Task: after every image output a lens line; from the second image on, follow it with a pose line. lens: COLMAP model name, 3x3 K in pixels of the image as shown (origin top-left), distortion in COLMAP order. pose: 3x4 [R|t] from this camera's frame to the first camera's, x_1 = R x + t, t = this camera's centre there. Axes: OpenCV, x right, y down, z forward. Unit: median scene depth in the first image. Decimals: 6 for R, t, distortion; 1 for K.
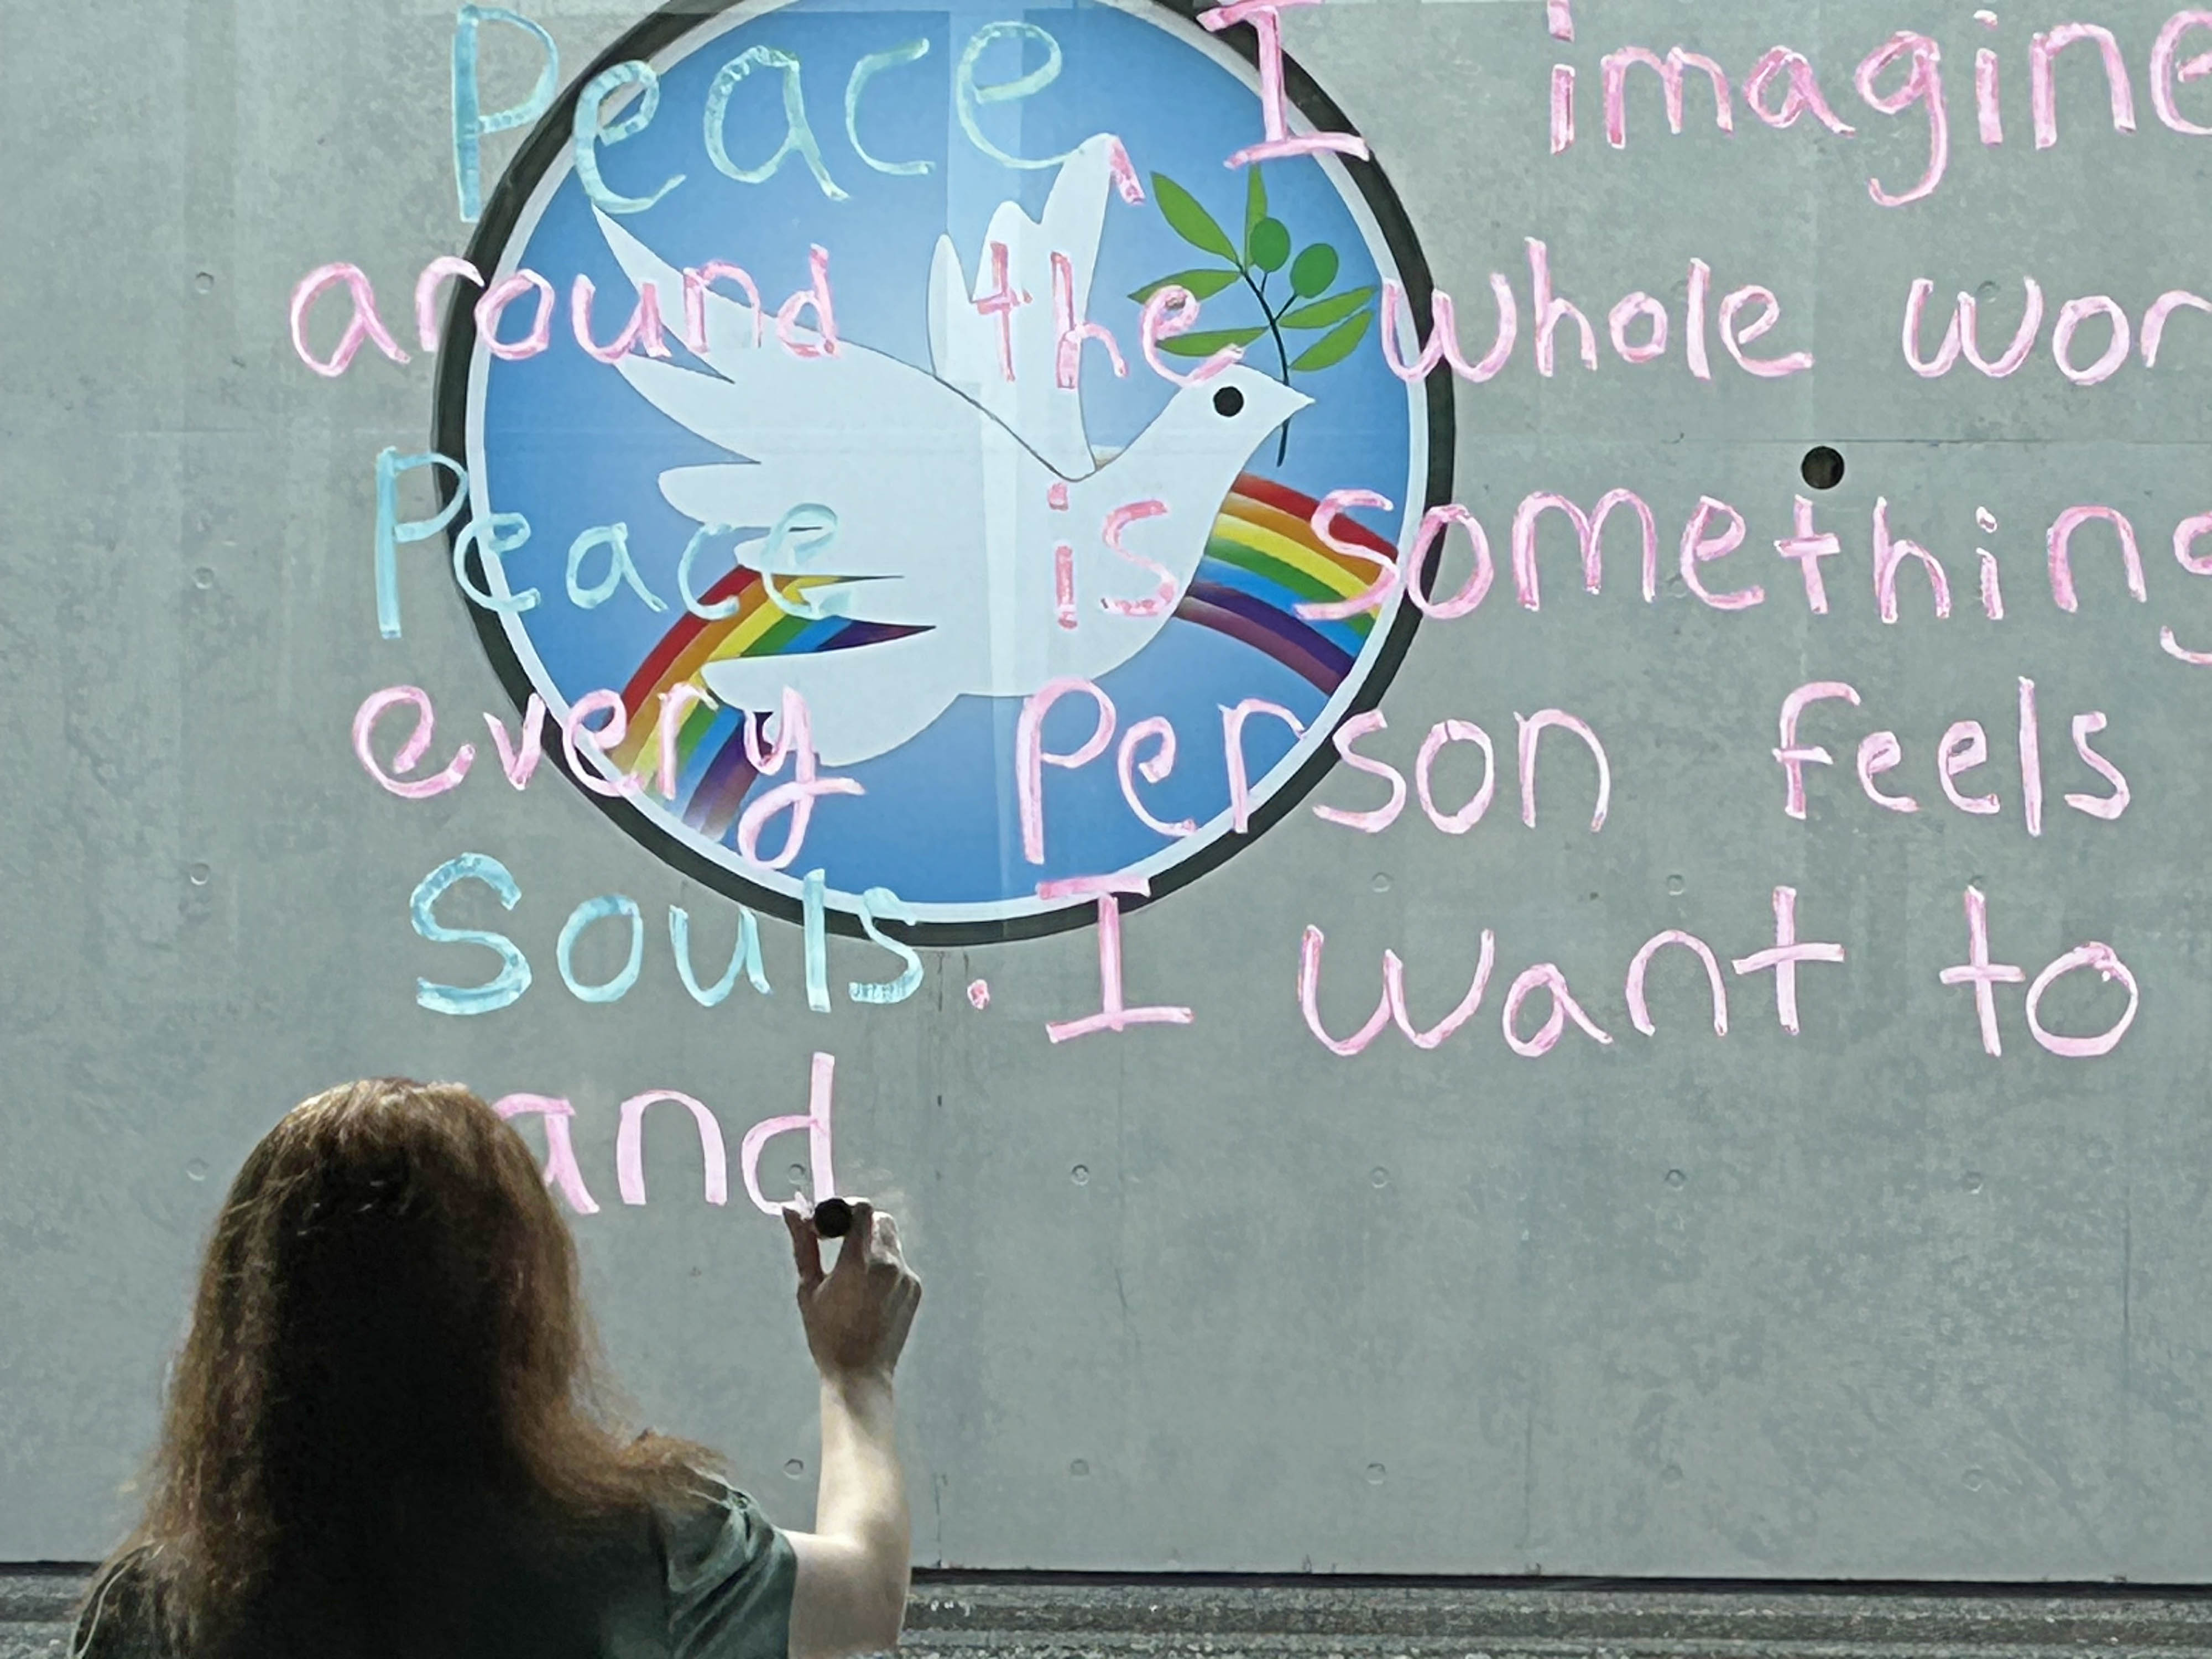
lens RADIAL K [[8606.4, 0, 1105.7], [0, 8606.4, 829.9], [0, 0, 1]] dist [0.170017, 0.000000]
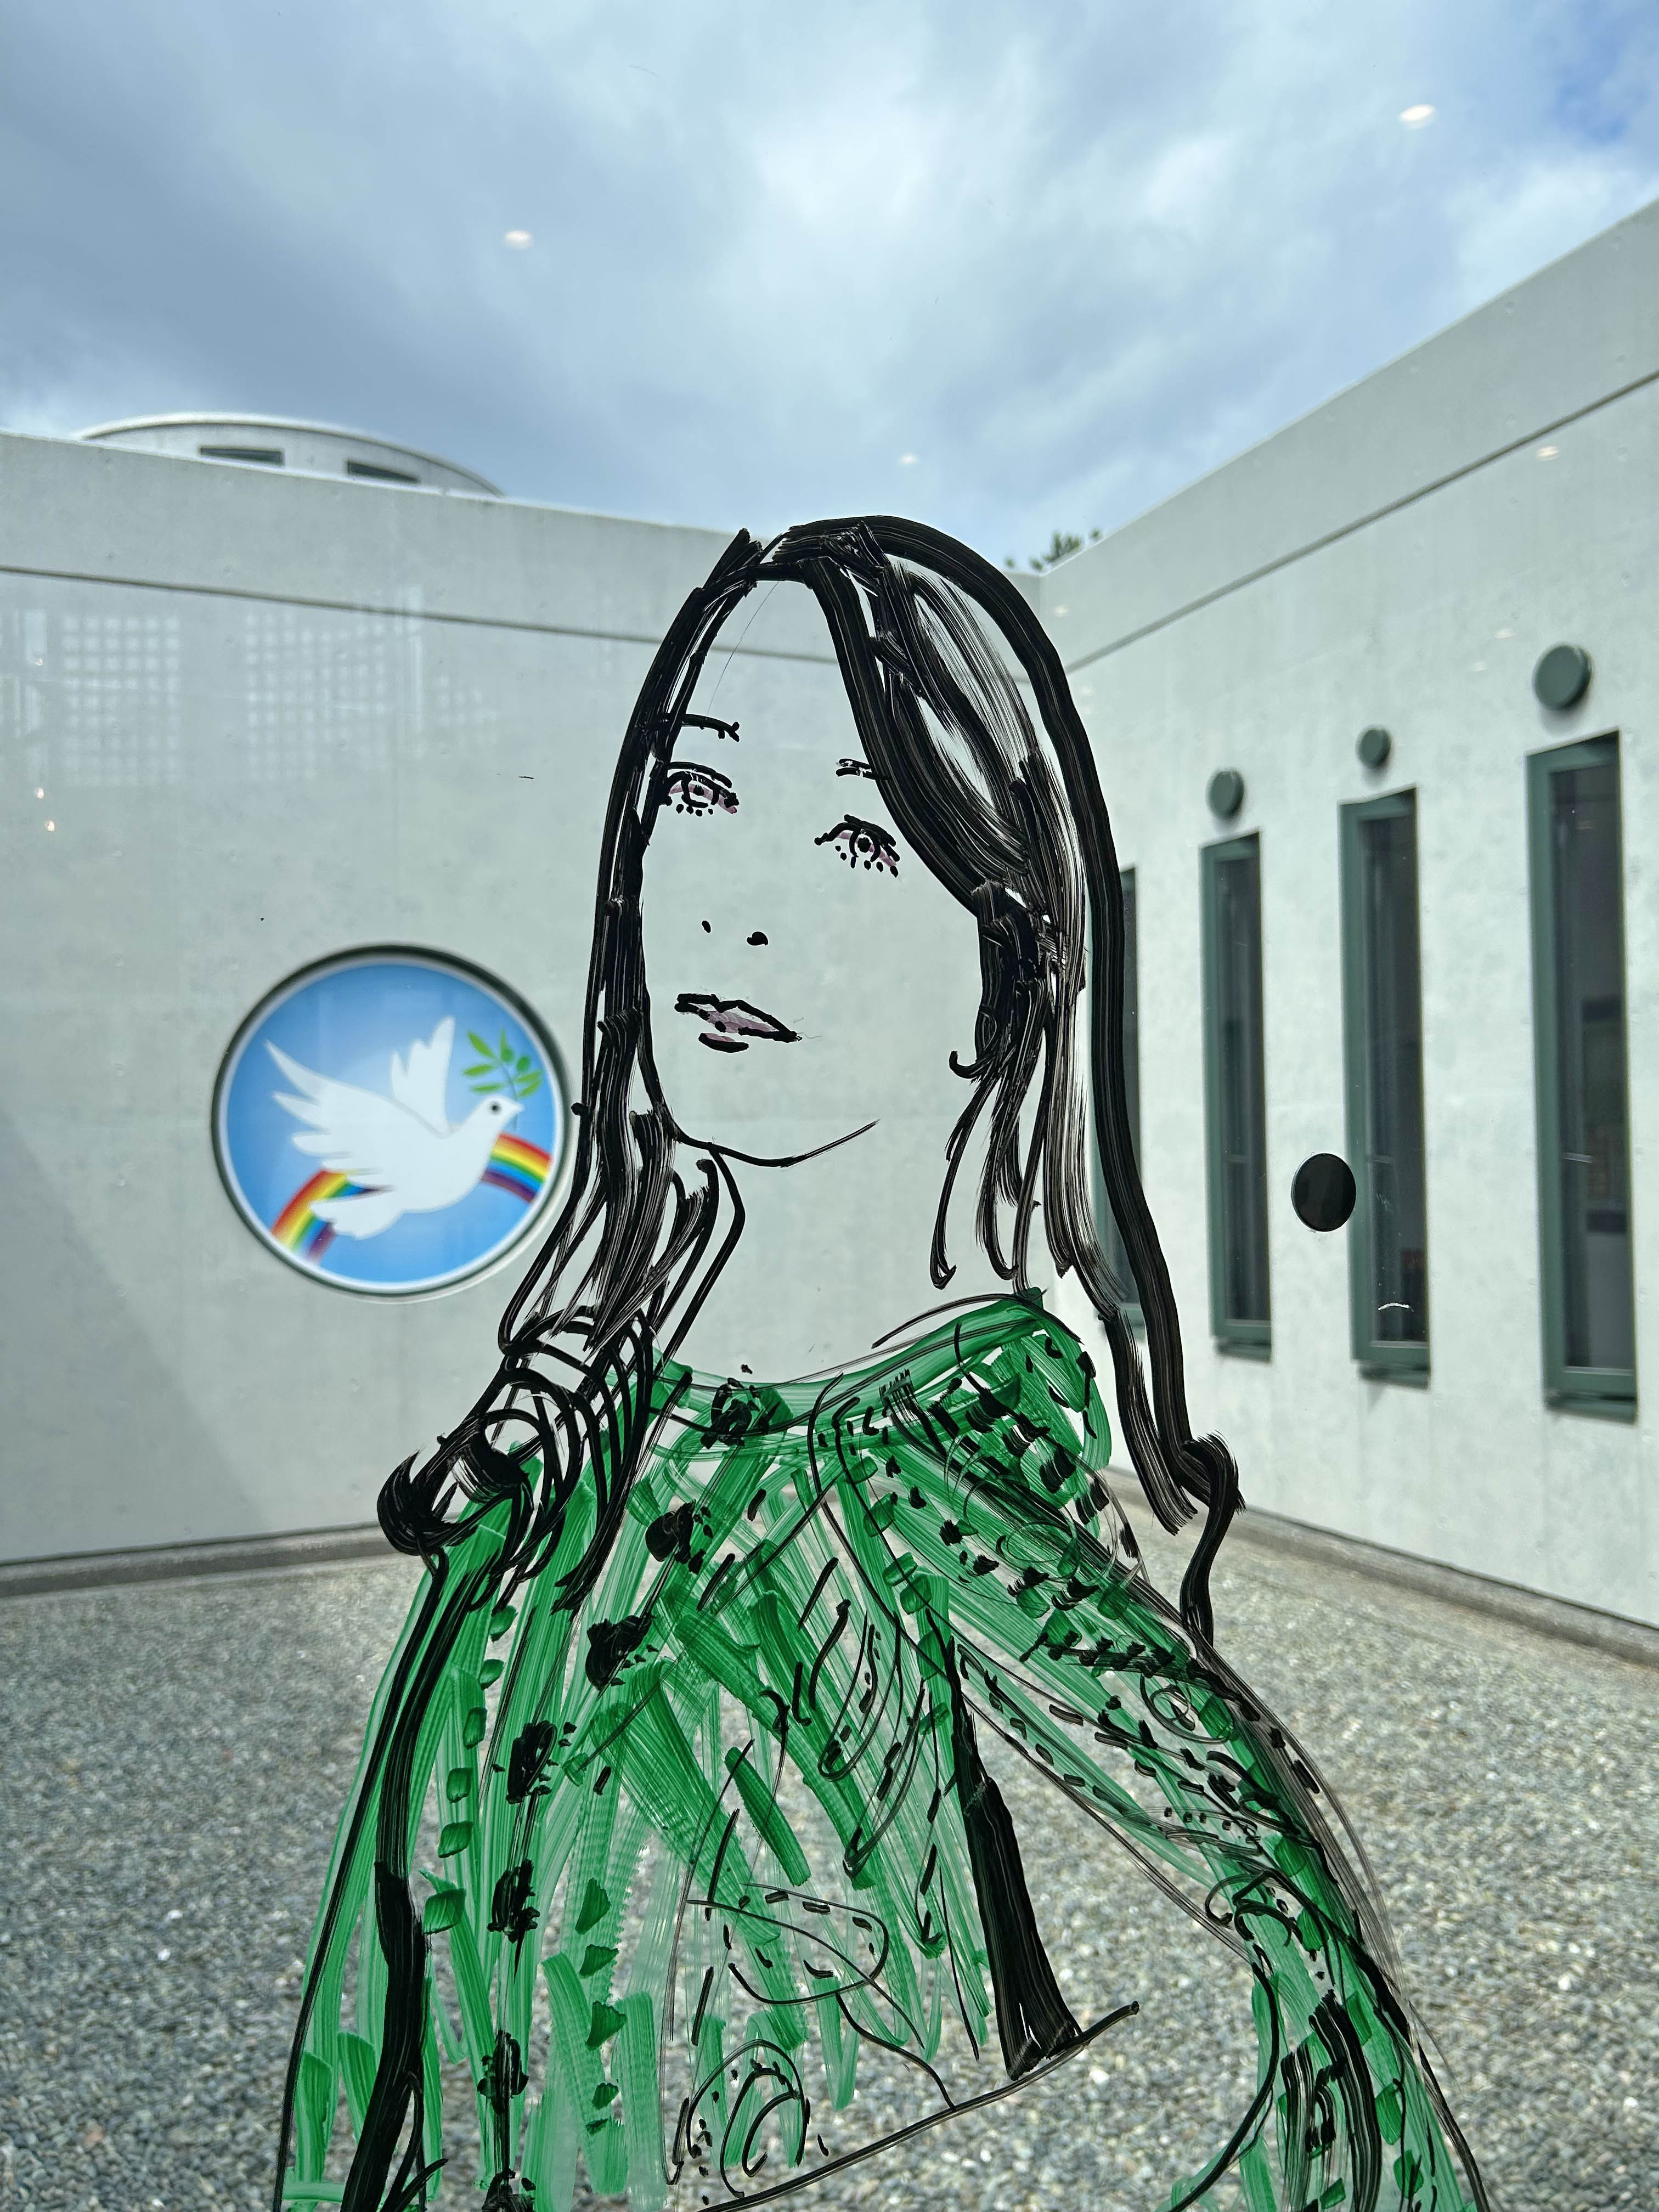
lens RADIAL K [[1652.2, 0, 836.2], [0, 1652.2, 1110.2], [0, 0, 1]] dist [0.011089, 0.001197]
pose [[0.897832, -0.013055, 0.440144, -0.131286], [0.033526, 0.998686, -0.038766, -0.022860], [-0.439059, 0.049562, 0.897090, 0.436283]]
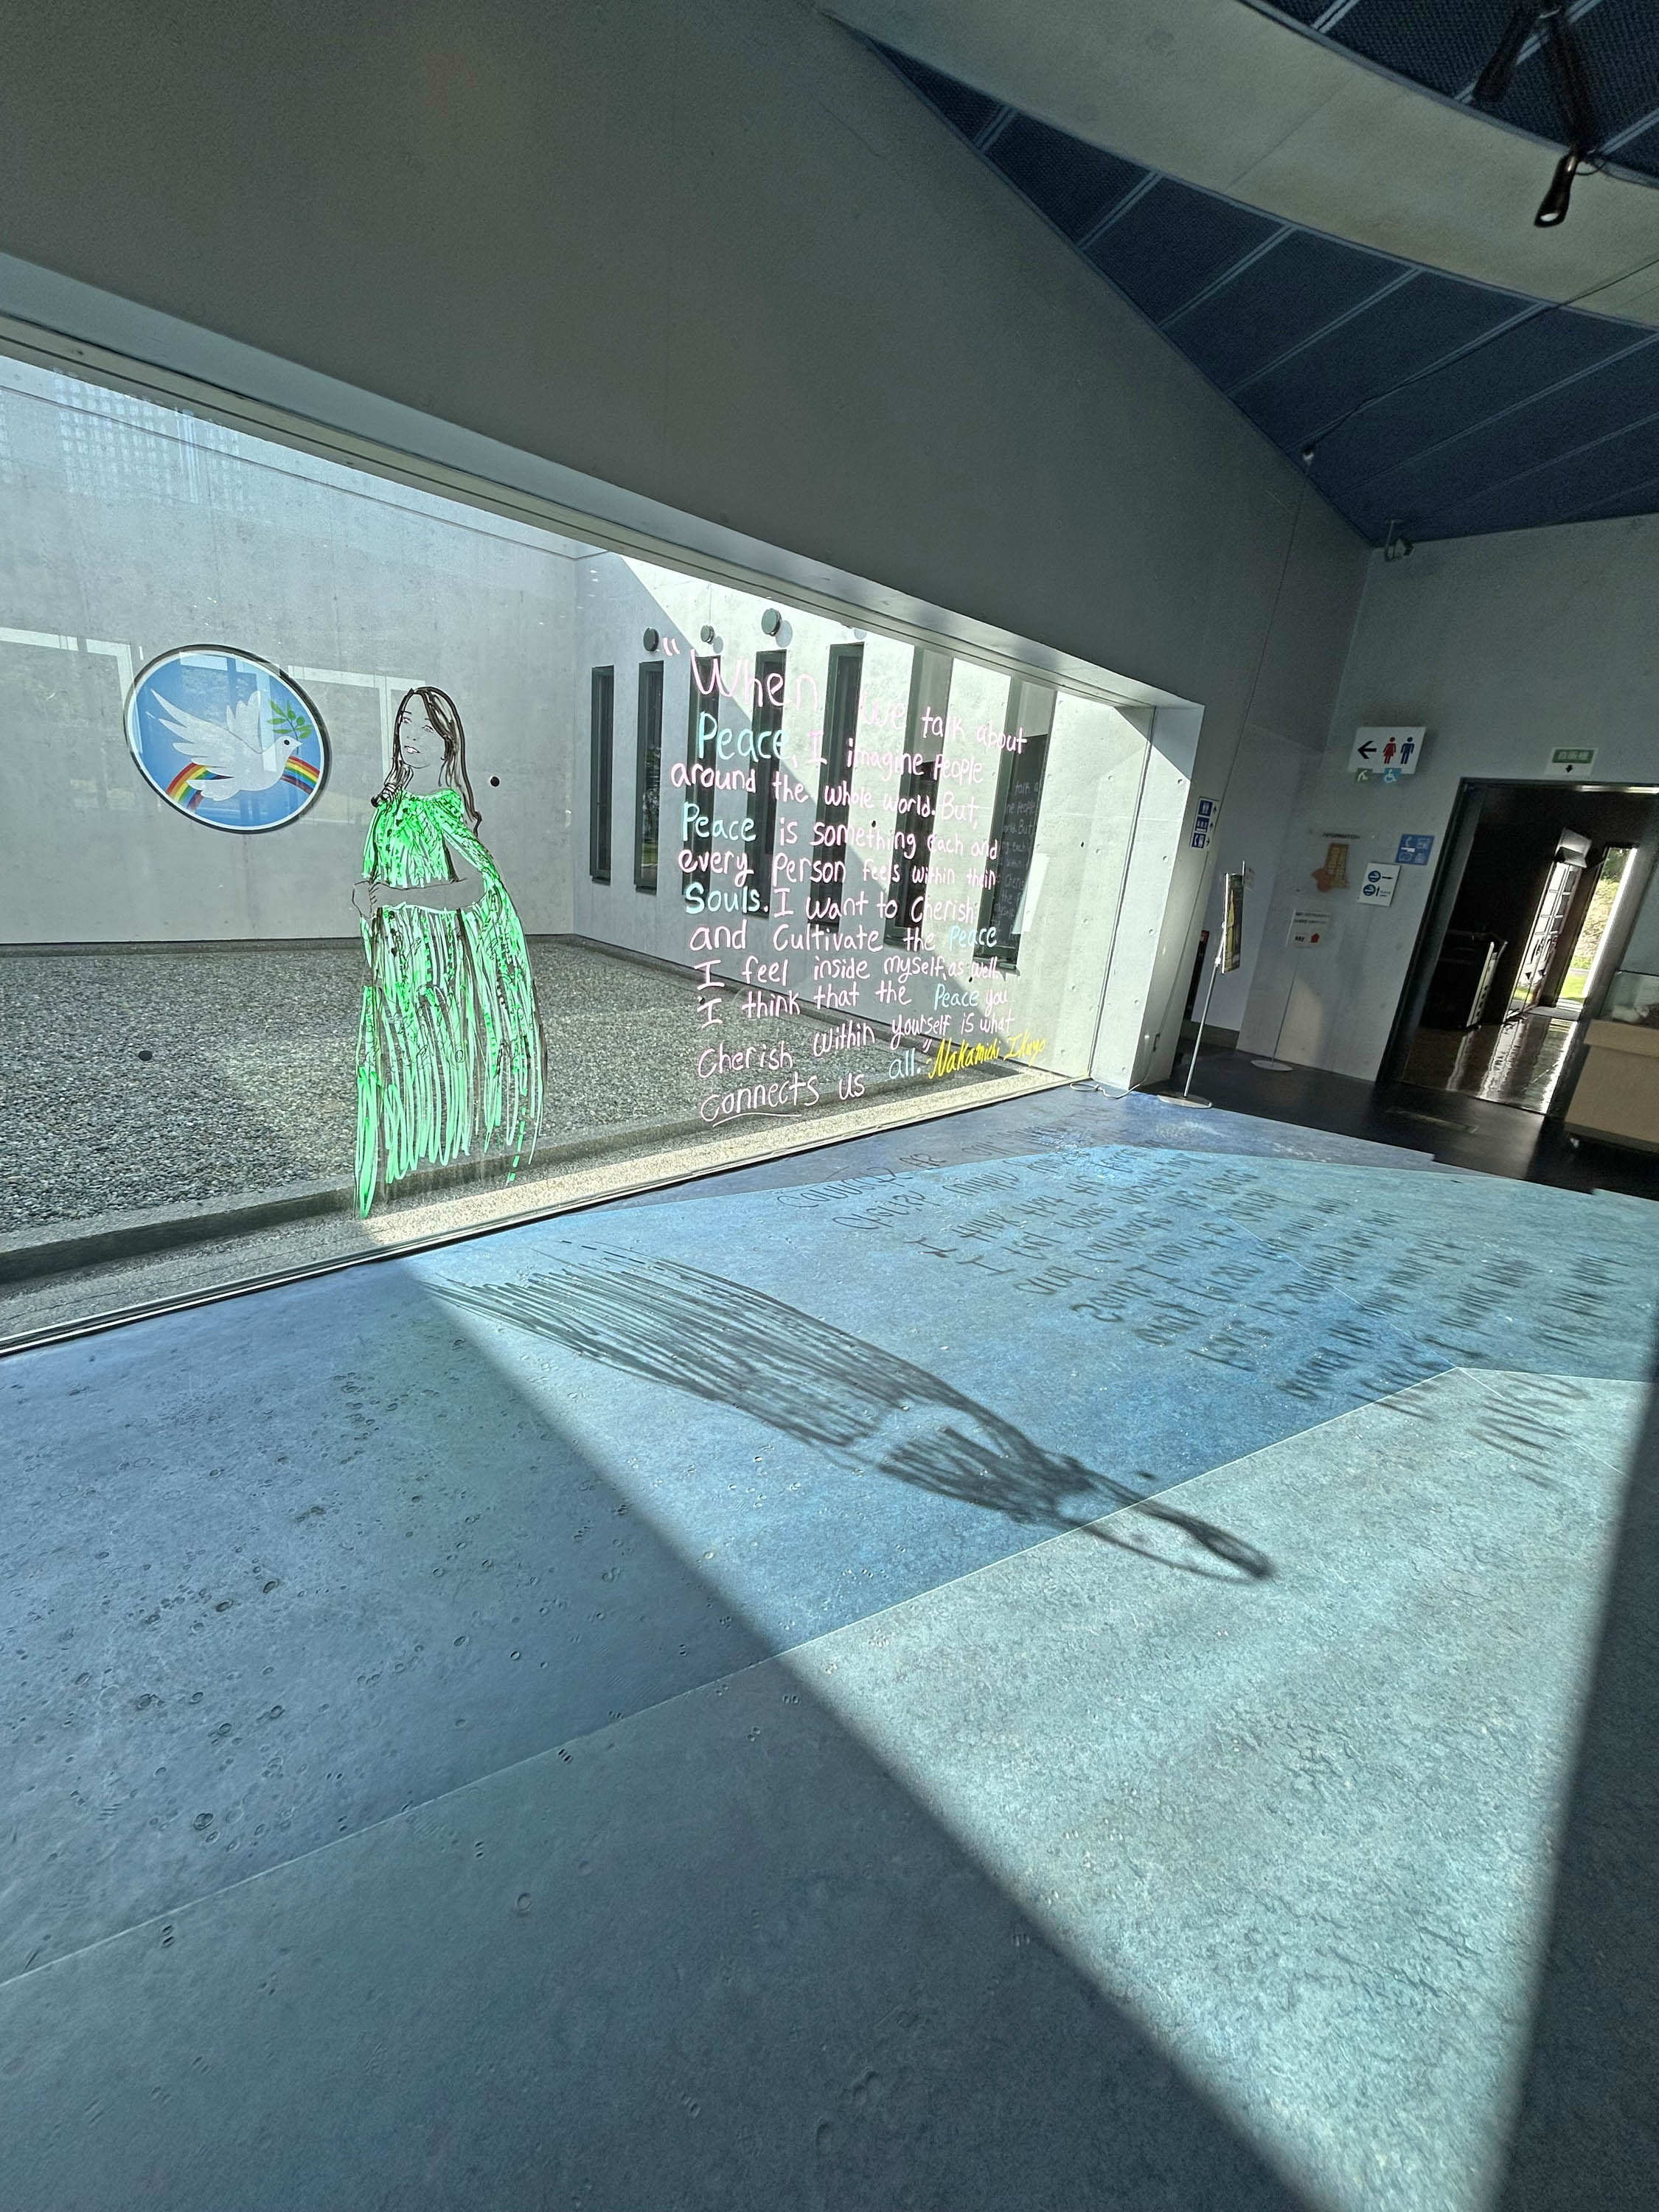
lens RADIAL K [[902.4, 0, 825.5], [0, 902.4, 1099.0], [0, 0, 1]] dist [-0.000800, -0.000020]
pose [[0.696046, -0.155256, 0.701010, -0.204902], [-0.070670, 0.956787, 0.282073, -0.015521], [-0.714511, -0.245876, 0.654996, 0.255842]]
